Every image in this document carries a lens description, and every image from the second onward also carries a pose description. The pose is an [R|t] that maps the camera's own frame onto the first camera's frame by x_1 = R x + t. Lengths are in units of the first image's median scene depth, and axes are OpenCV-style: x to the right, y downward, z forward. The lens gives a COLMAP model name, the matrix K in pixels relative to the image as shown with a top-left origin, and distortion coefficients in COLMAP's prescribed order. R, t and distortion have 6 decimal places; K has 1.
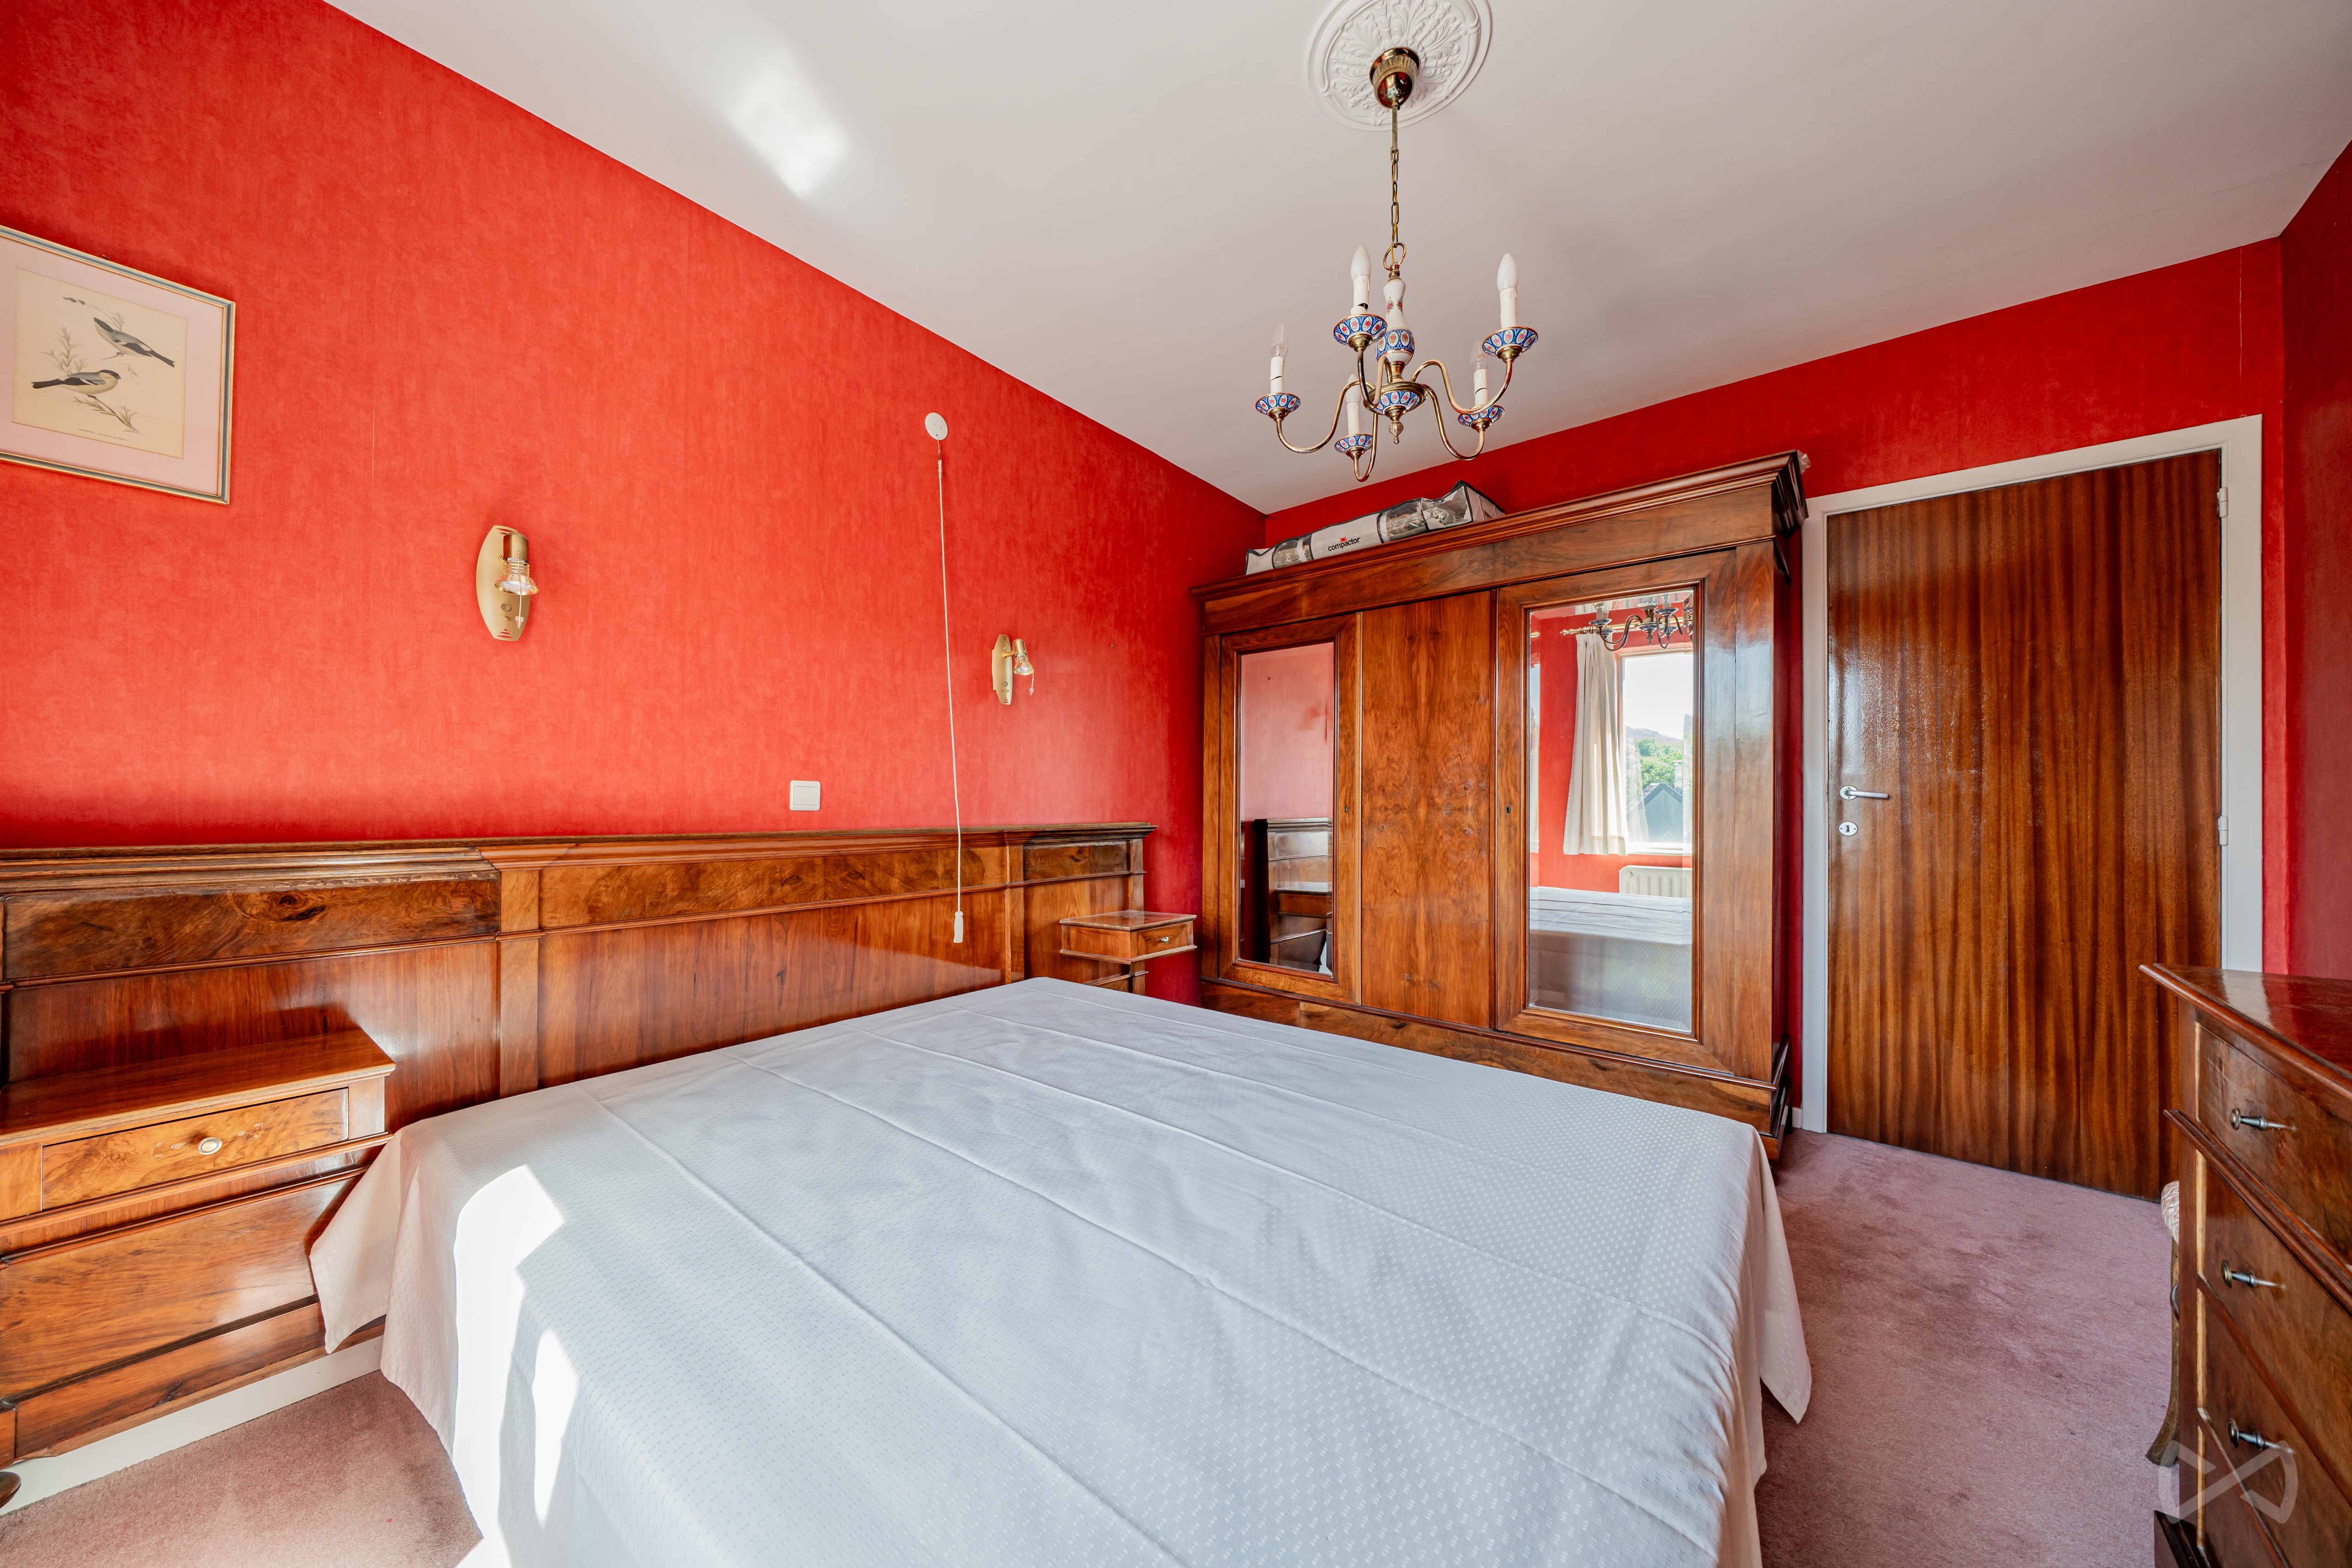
lens RADIAL K [[797.3, 0, 1176.8], [0, 797.3, 792.7], [0, 0, 1]] dist [-0.005551, 0.000069]
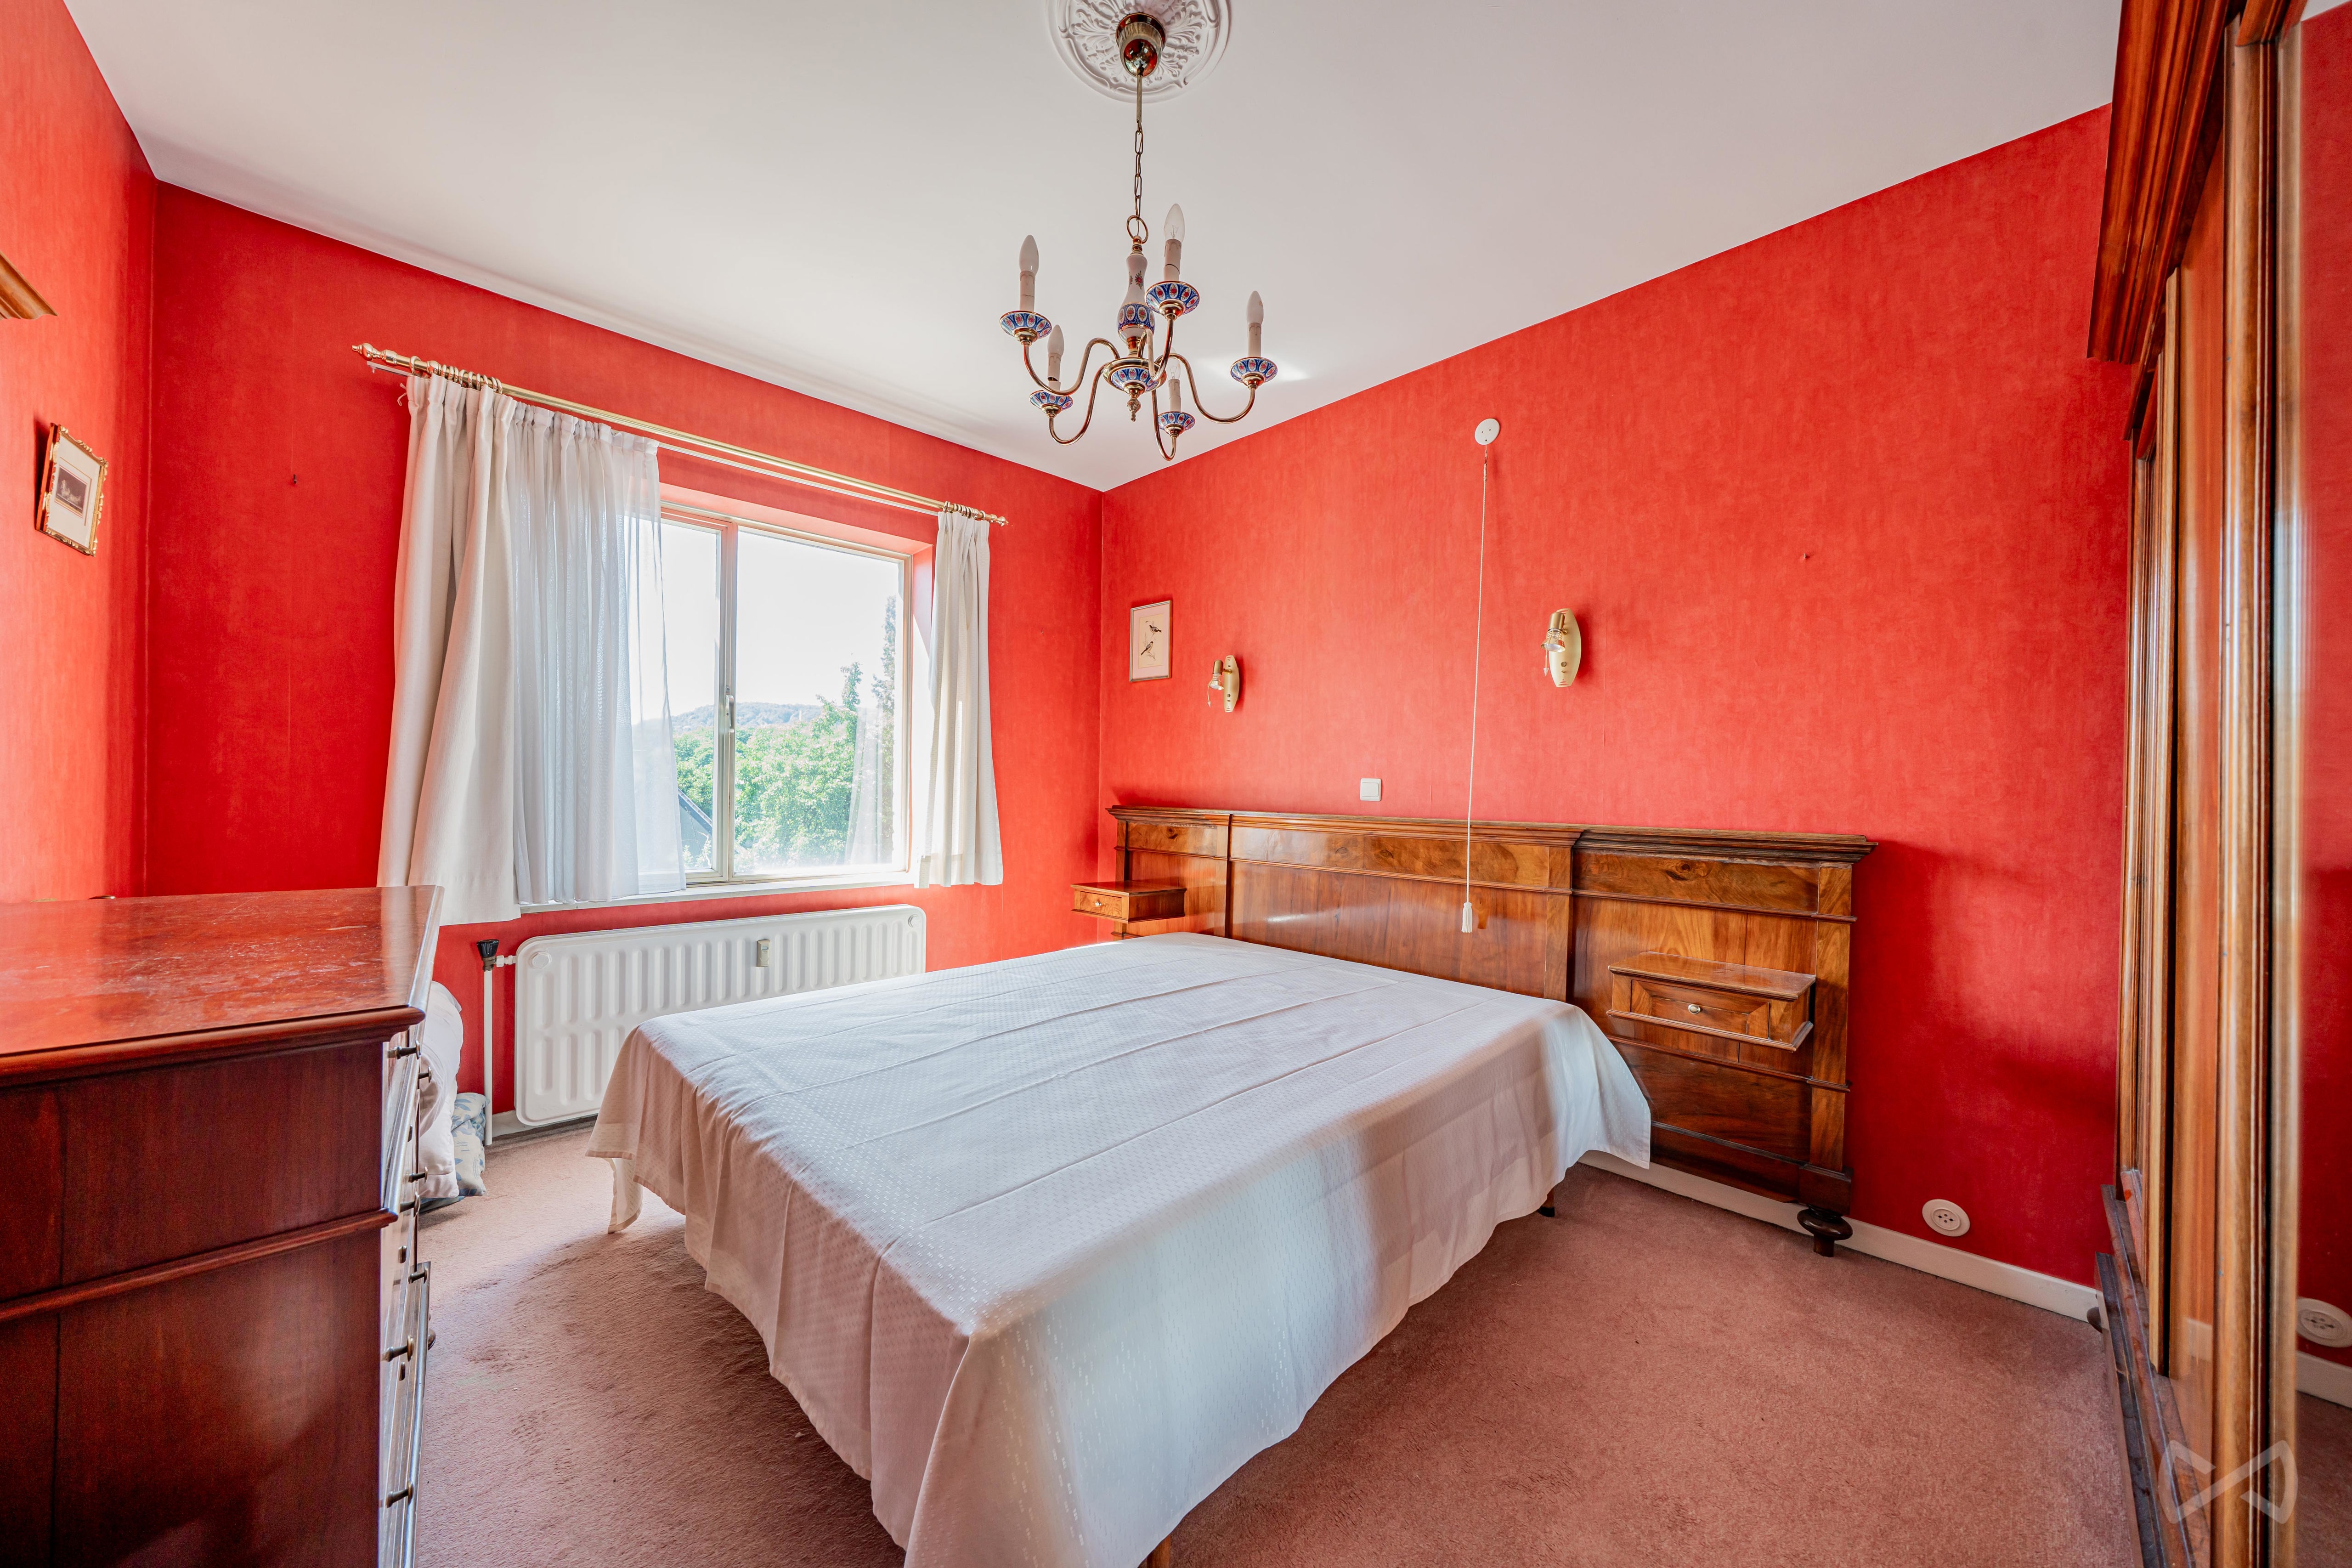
lens RADIAL K [[797.3, 0, 1176.8], [0, 797.3, 792.7], [0, 0, 1]] dist [-0.005551, 0.000069]
pose [[-0.125735, -0.004697, -0.992053, 0.822315], [-0.008428, 0.999958, -0.003666, 0.015462], [0.992028, 0.007901, -0.125769, 0.785303]]
